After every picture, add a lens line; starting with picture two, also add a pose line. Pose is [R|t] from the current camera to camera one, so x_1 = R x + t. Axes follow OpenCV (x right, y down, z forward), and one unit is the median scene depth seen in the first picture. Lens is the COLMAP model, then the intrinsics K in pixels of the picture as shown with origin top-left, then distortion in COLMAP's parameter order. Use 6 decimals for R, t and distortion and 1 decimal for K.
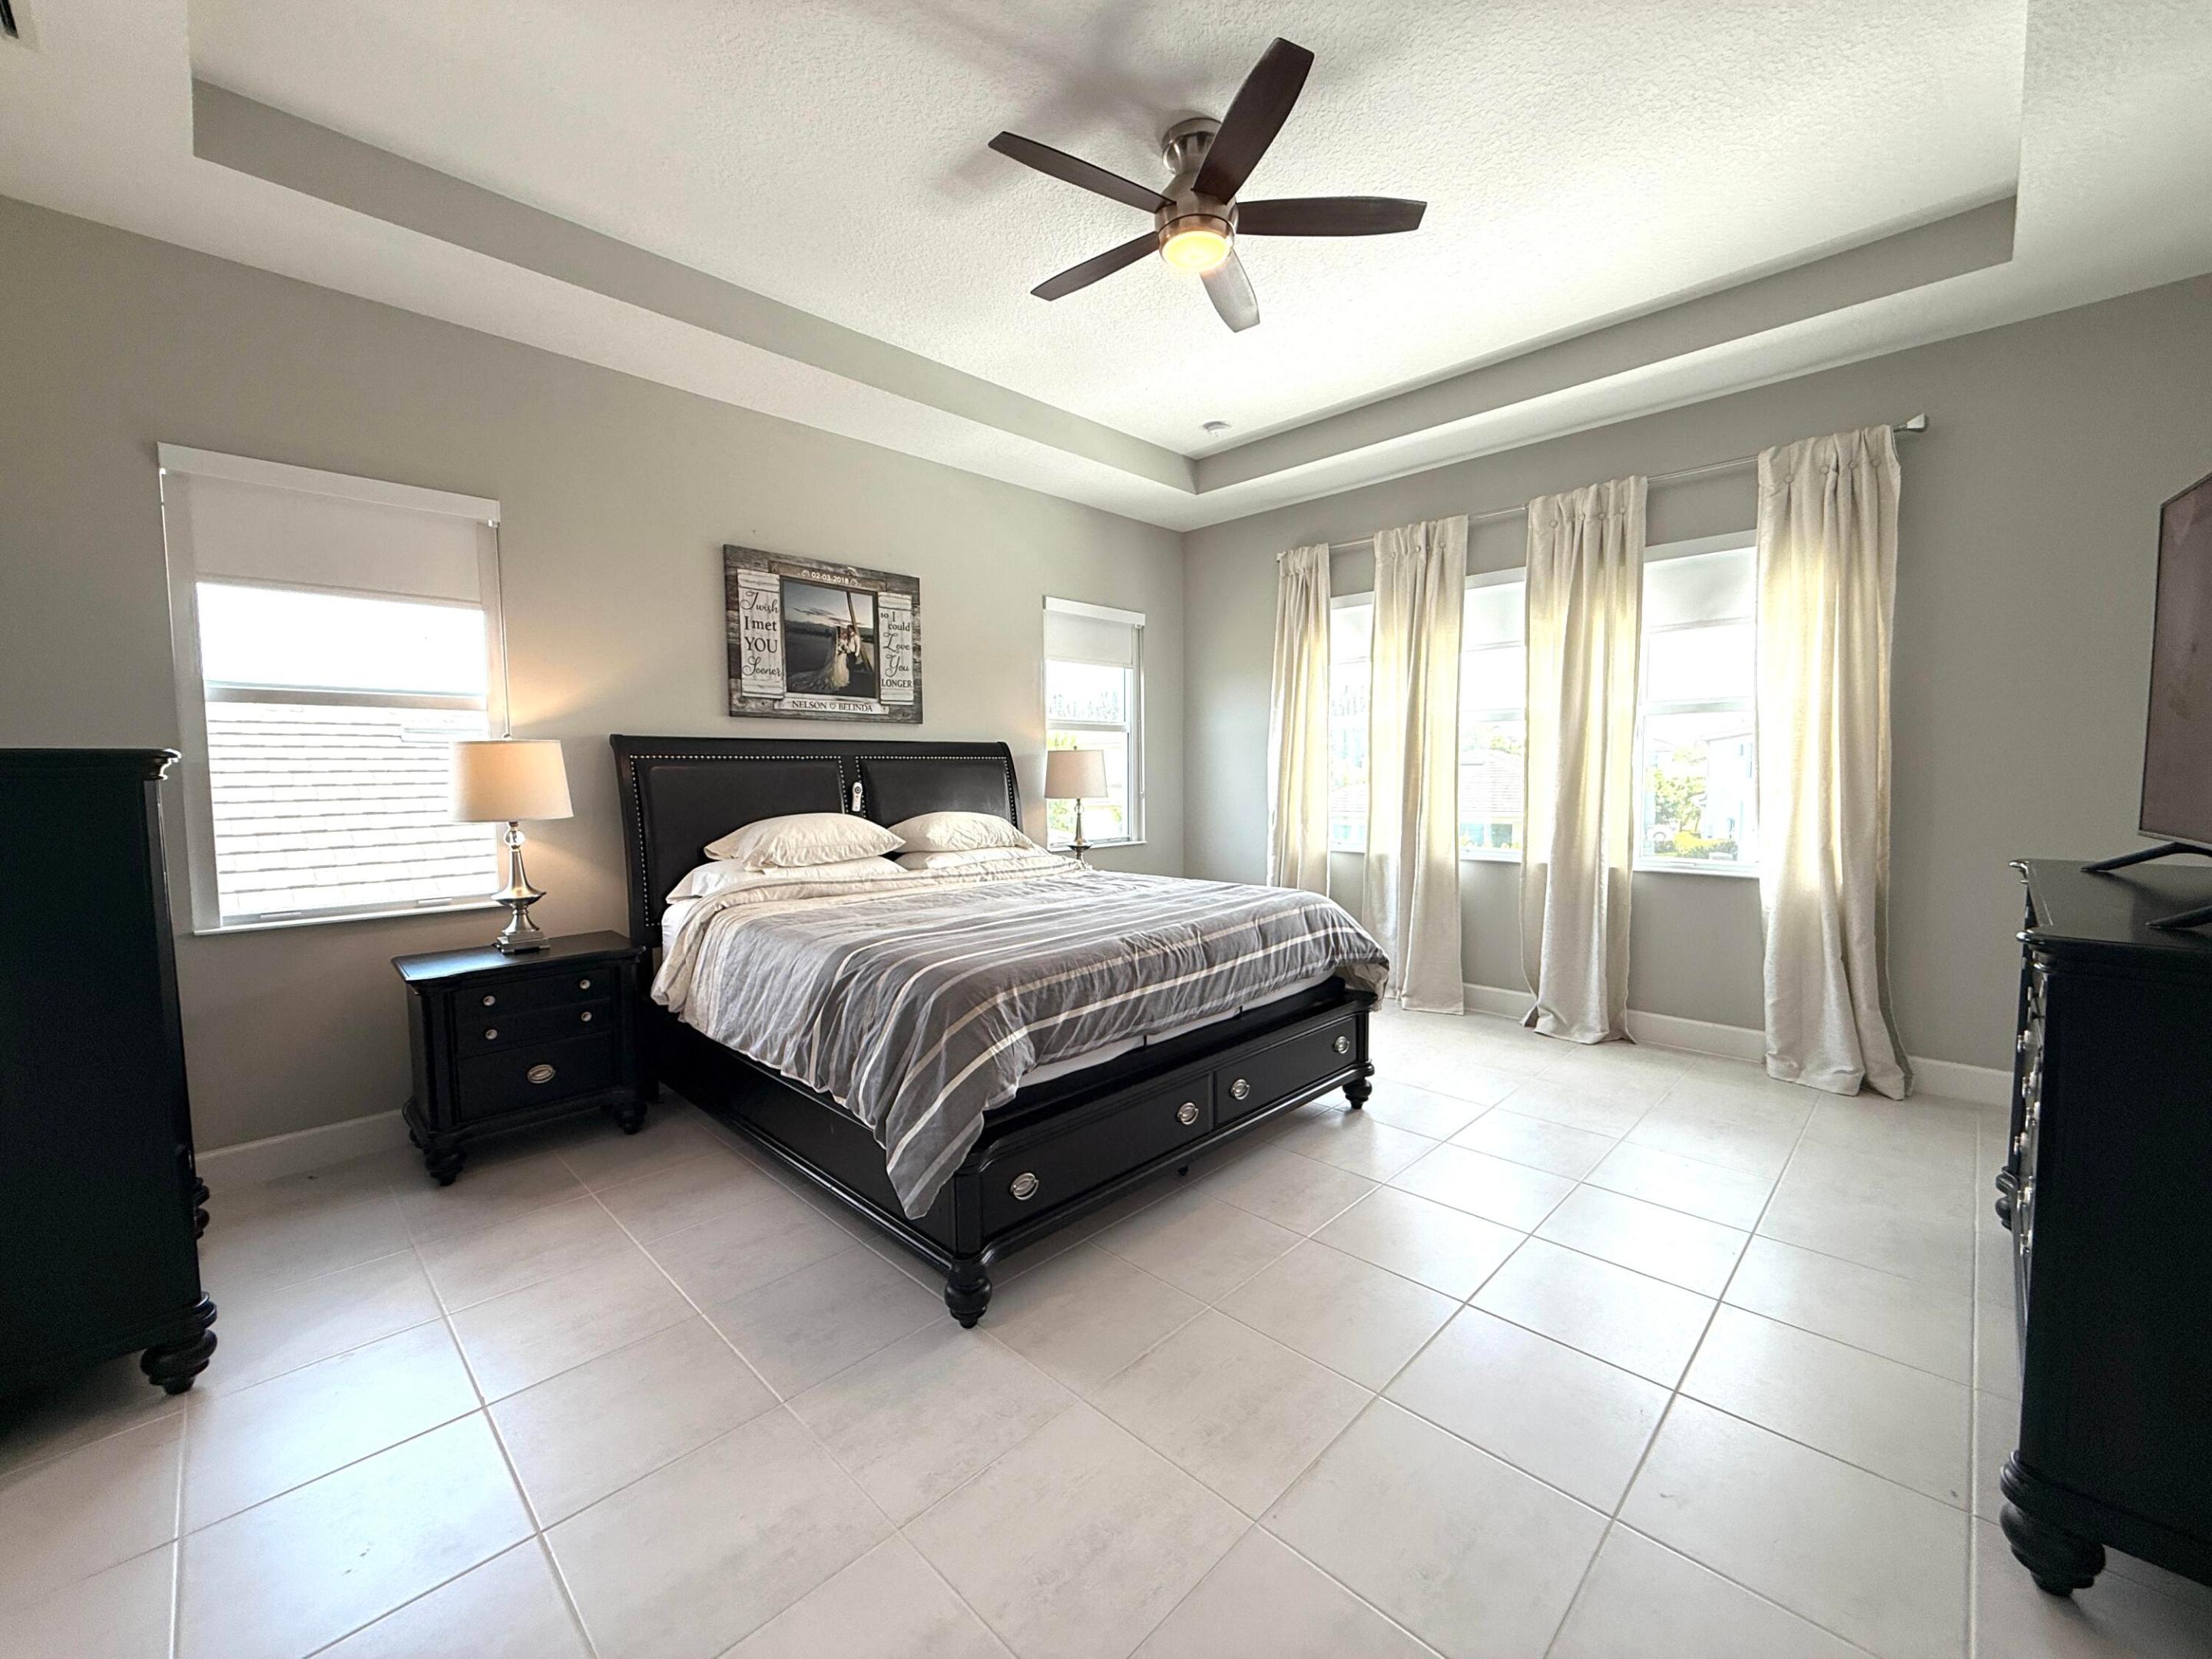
lens RADIAL K [[880.6, 0, 1102.2], [0, 880.6, 833.2], [0, 0, 1]] dist [0.000419, 0.000108]
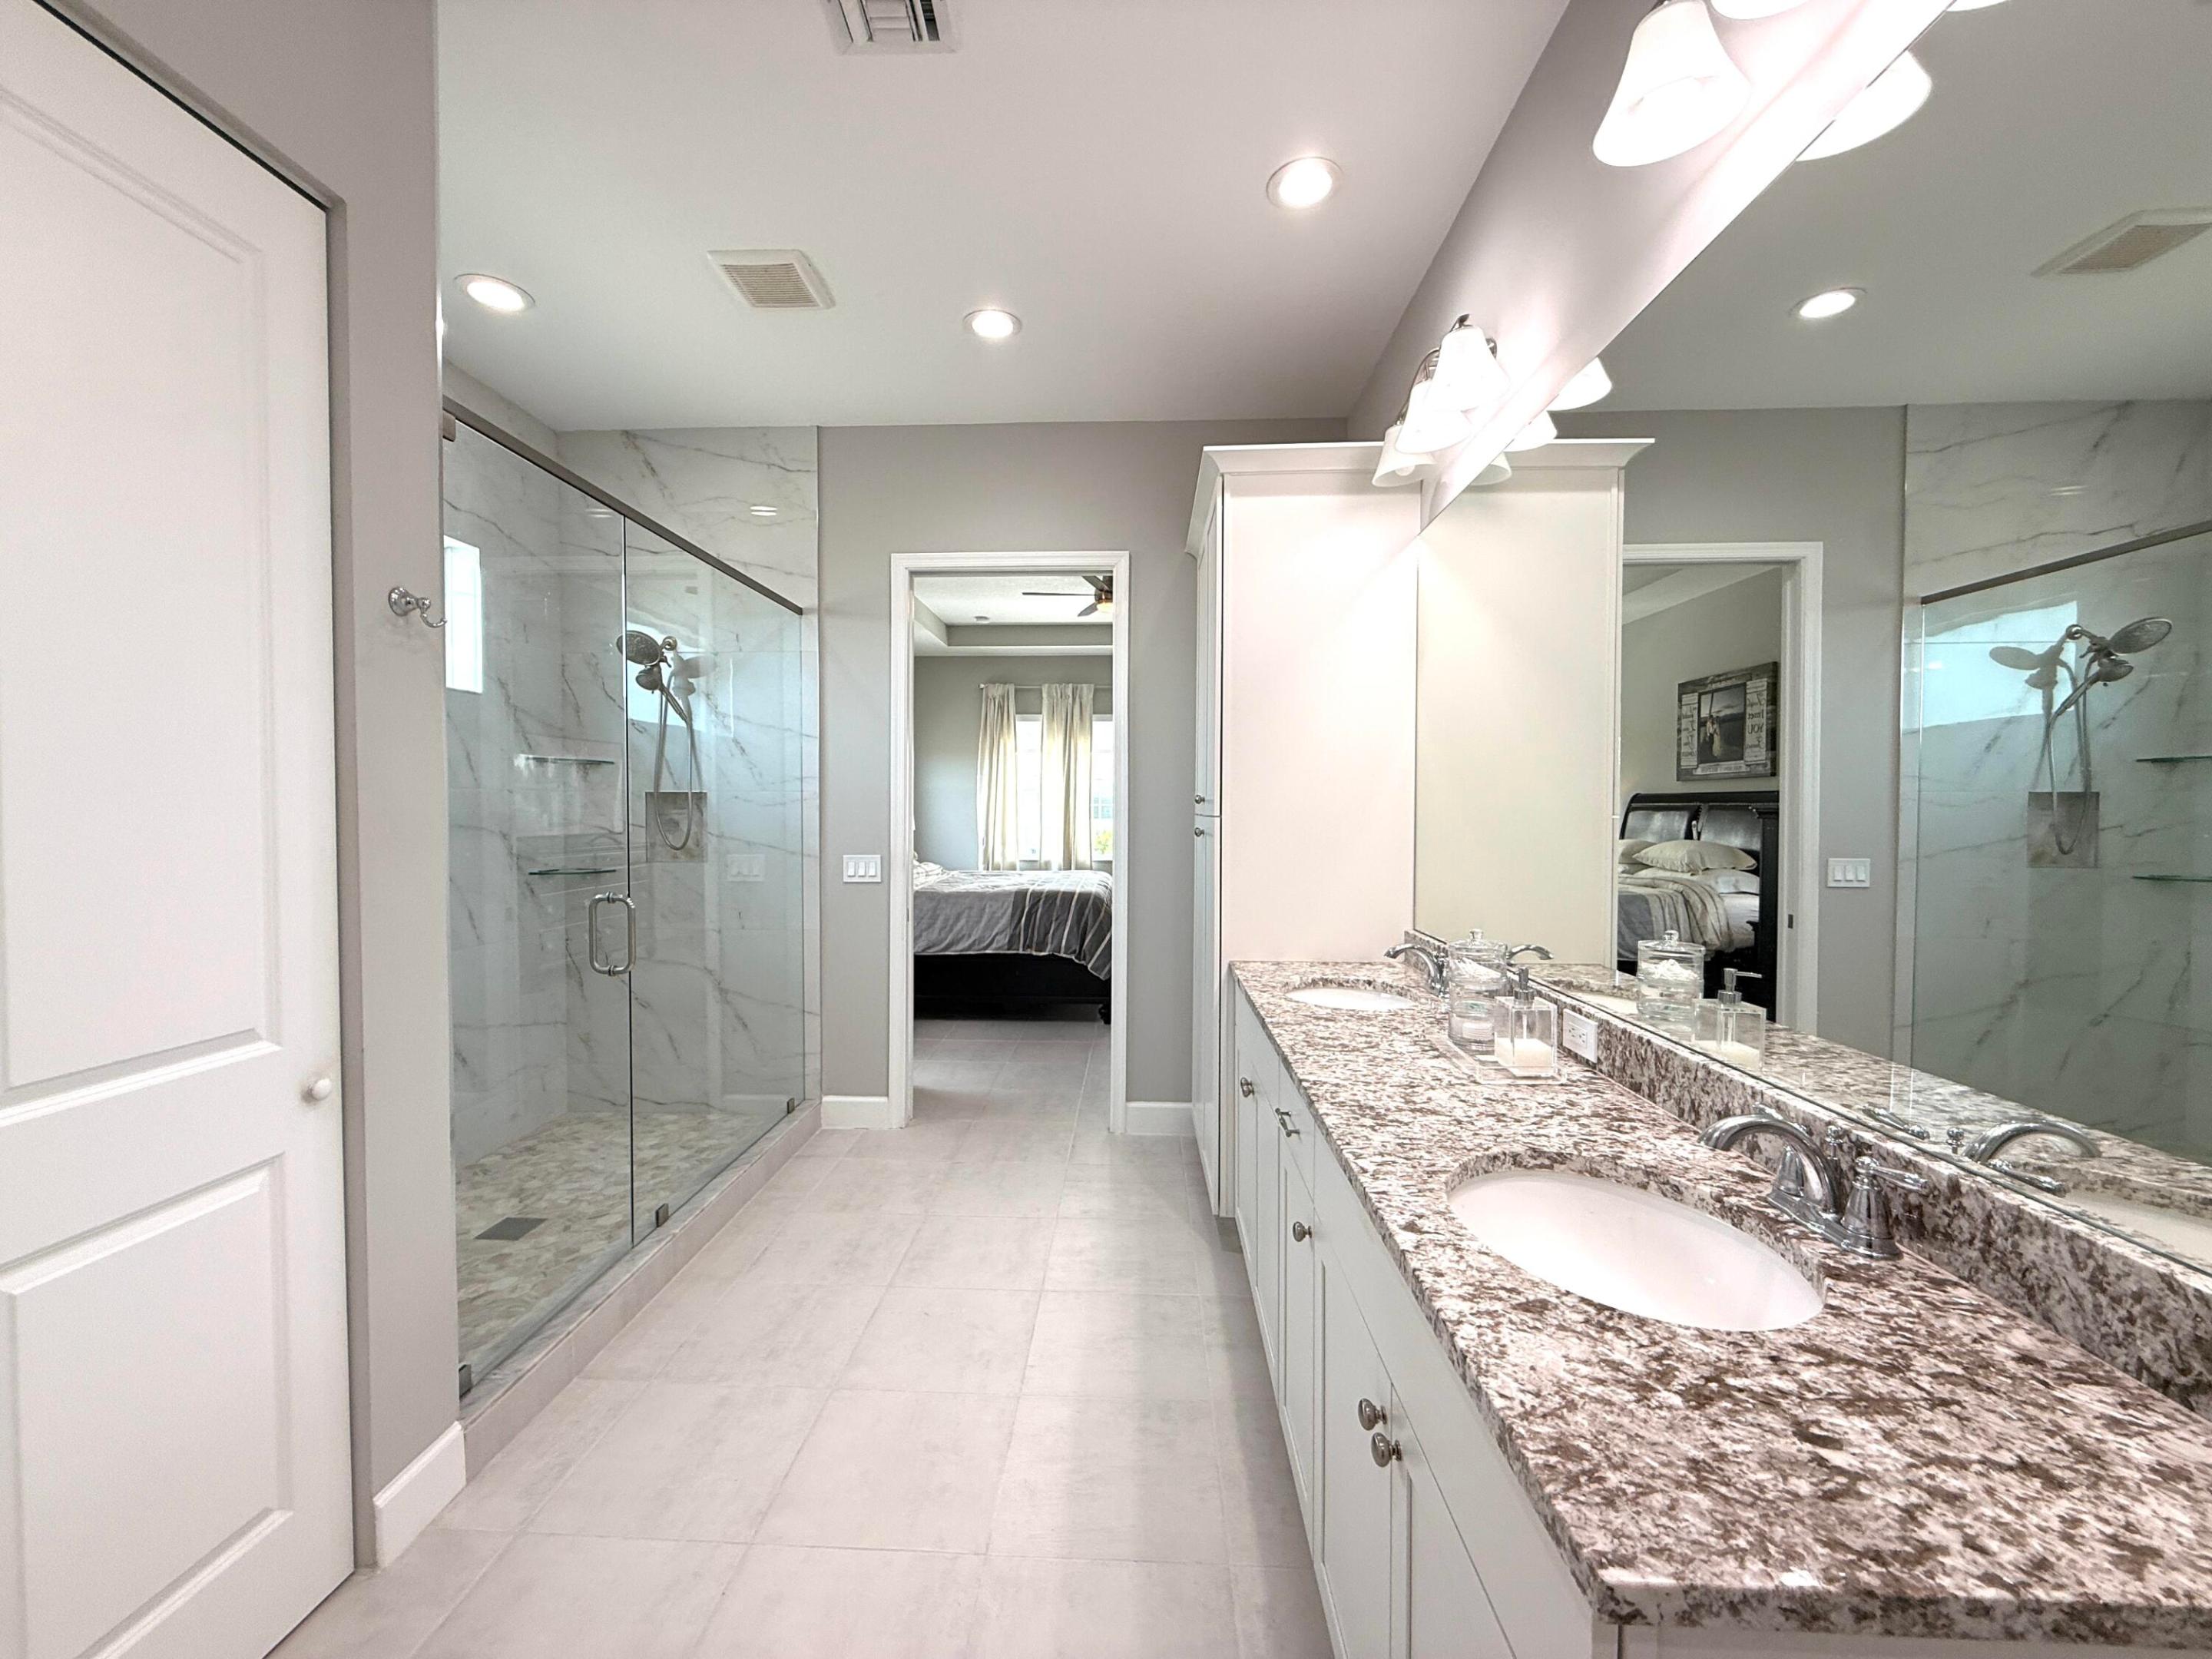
lens RADIAL K [[880.6, 0, 1109.7], [0, 880.6, 835.0], [0, 0, 1]] dist [0.000419, 0.000108]
pose [[0.736471, -0.009610, 0.676401, -1.012573], [0.038378, 0.998882, -0.027595, 0.033465], [-0.675380, 0.046282, 0.736016, -0.511952]]
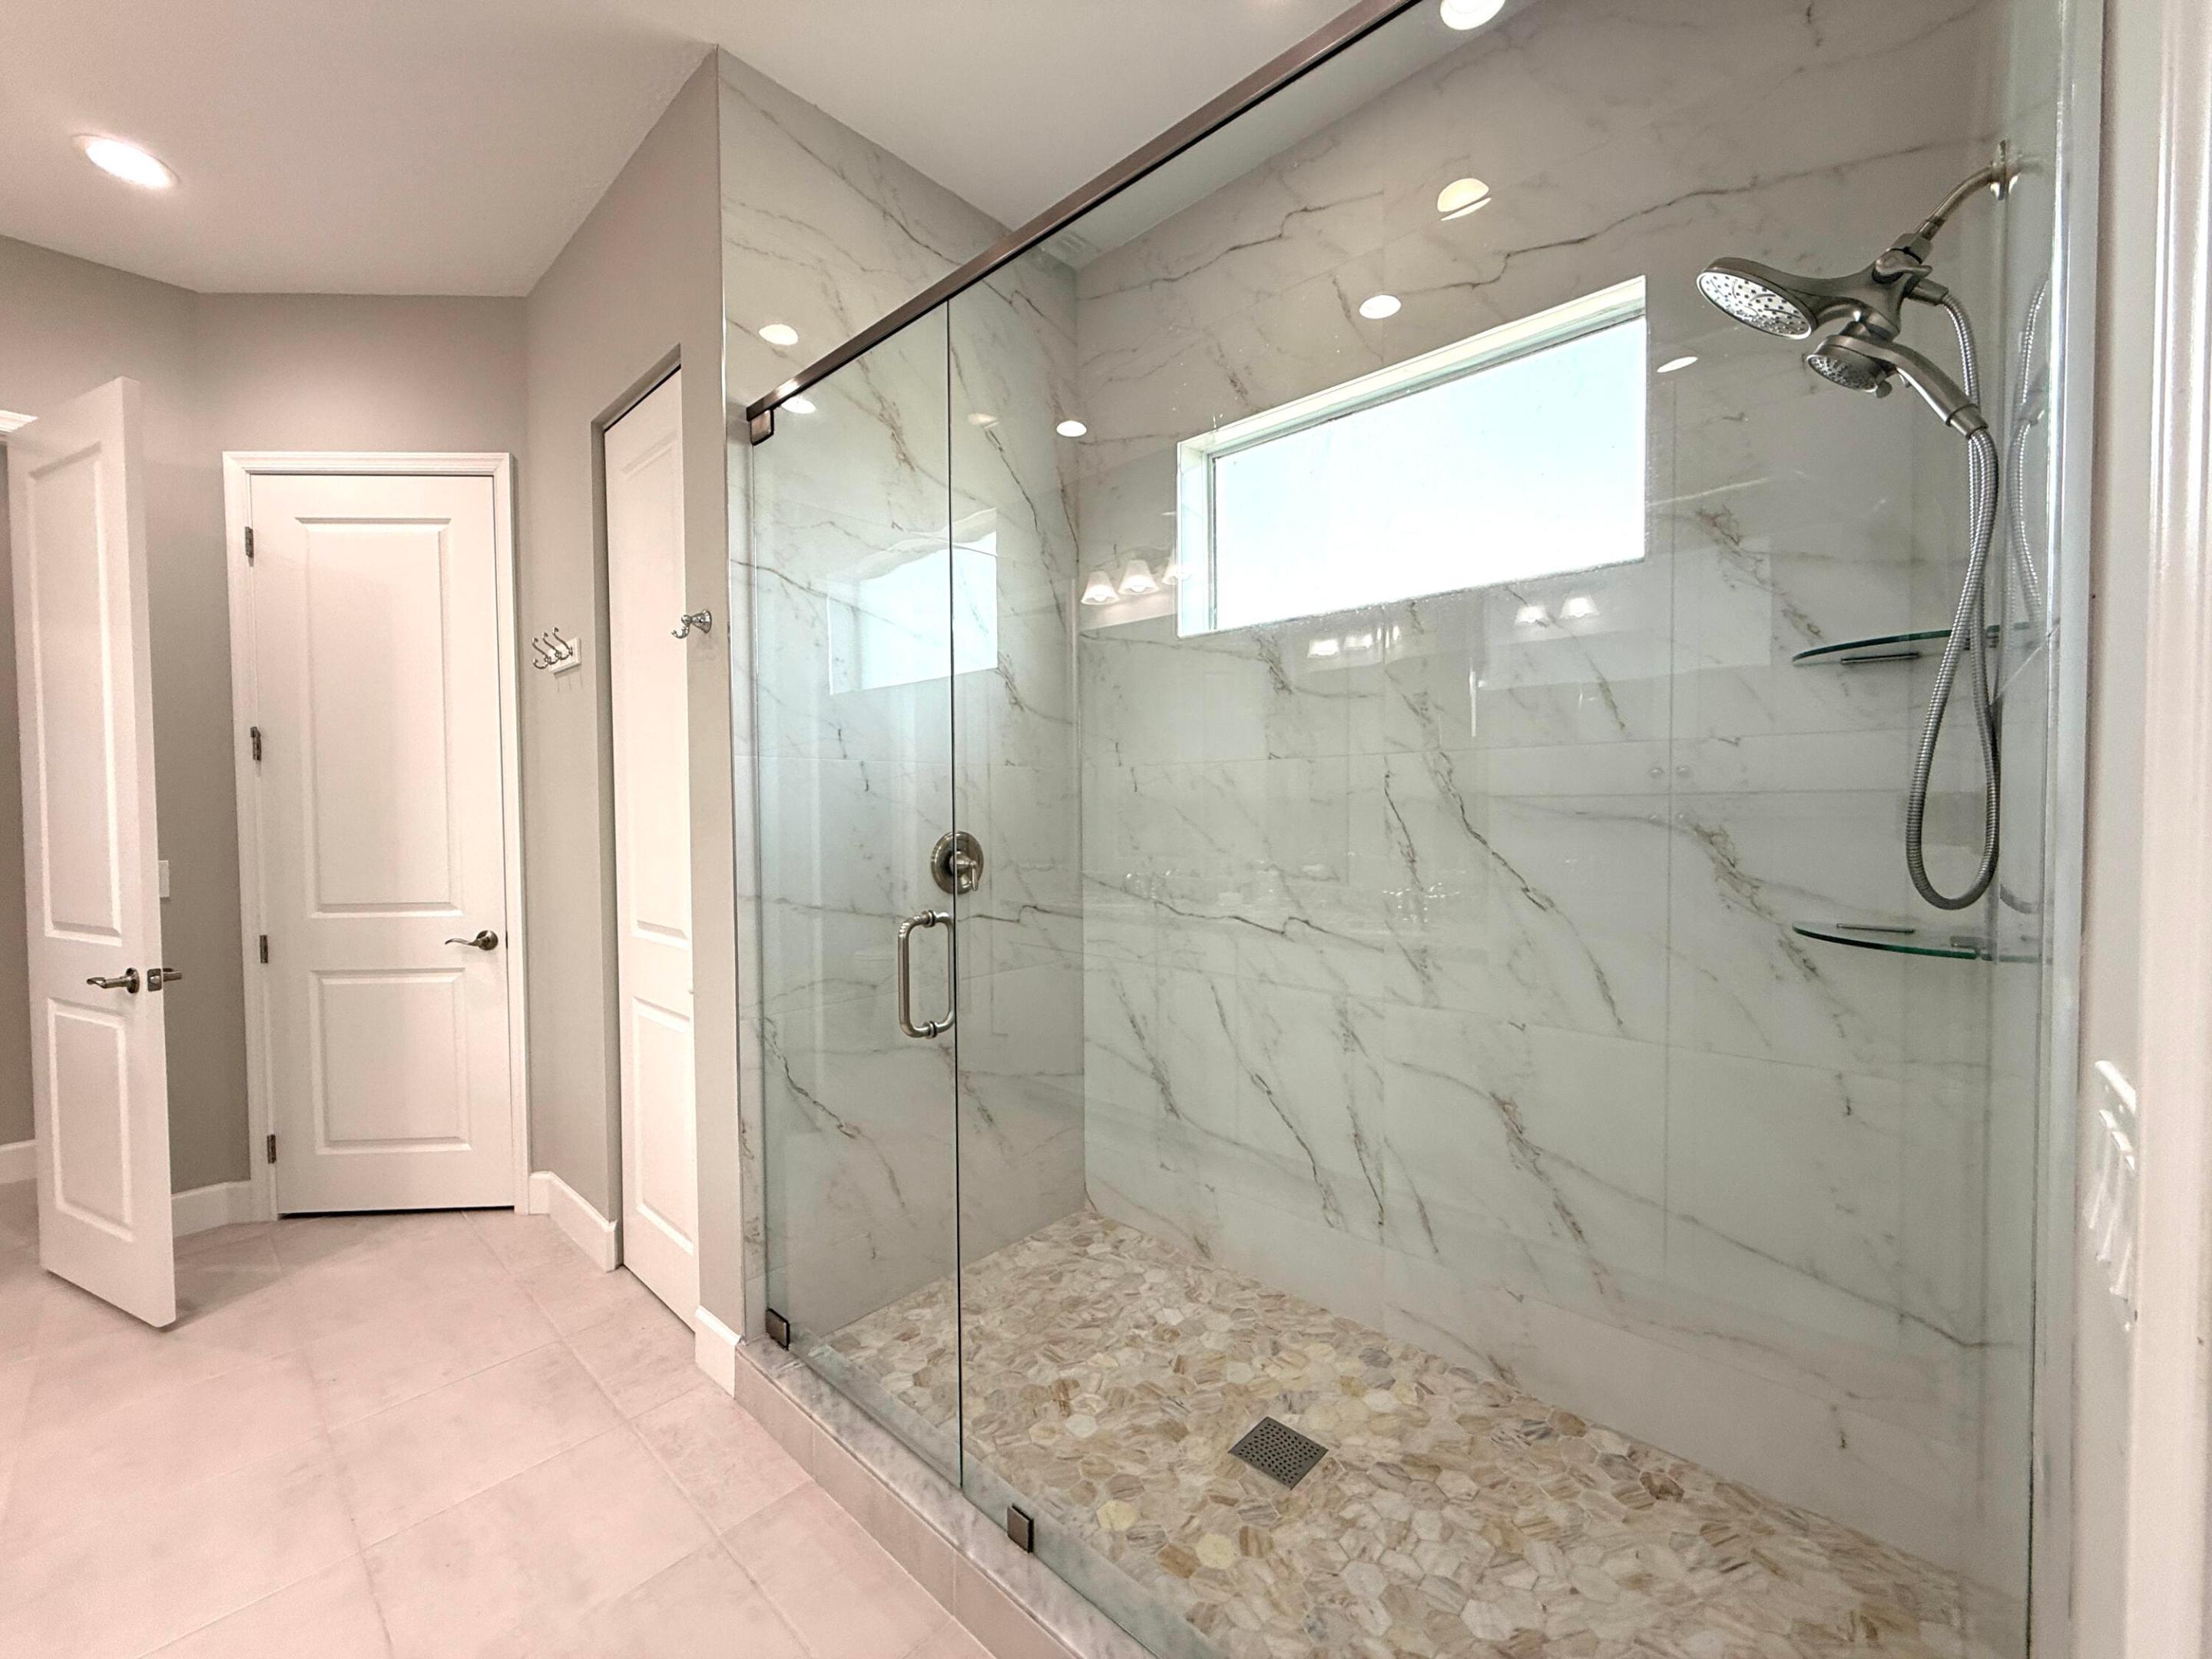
lens RADIAL K [[880.6, 0, 1100.6], [0, 880.6, 831.7], [0, 0, 1]] dist [0.000419, 0.000108]
pose [[0.035751, 0.038278, -0.998627, -0.473874], [-0.062400, 0.997402, 0.035997, -0.010220], [0.997411, 0.061028, 0.038047, 0.205942]]
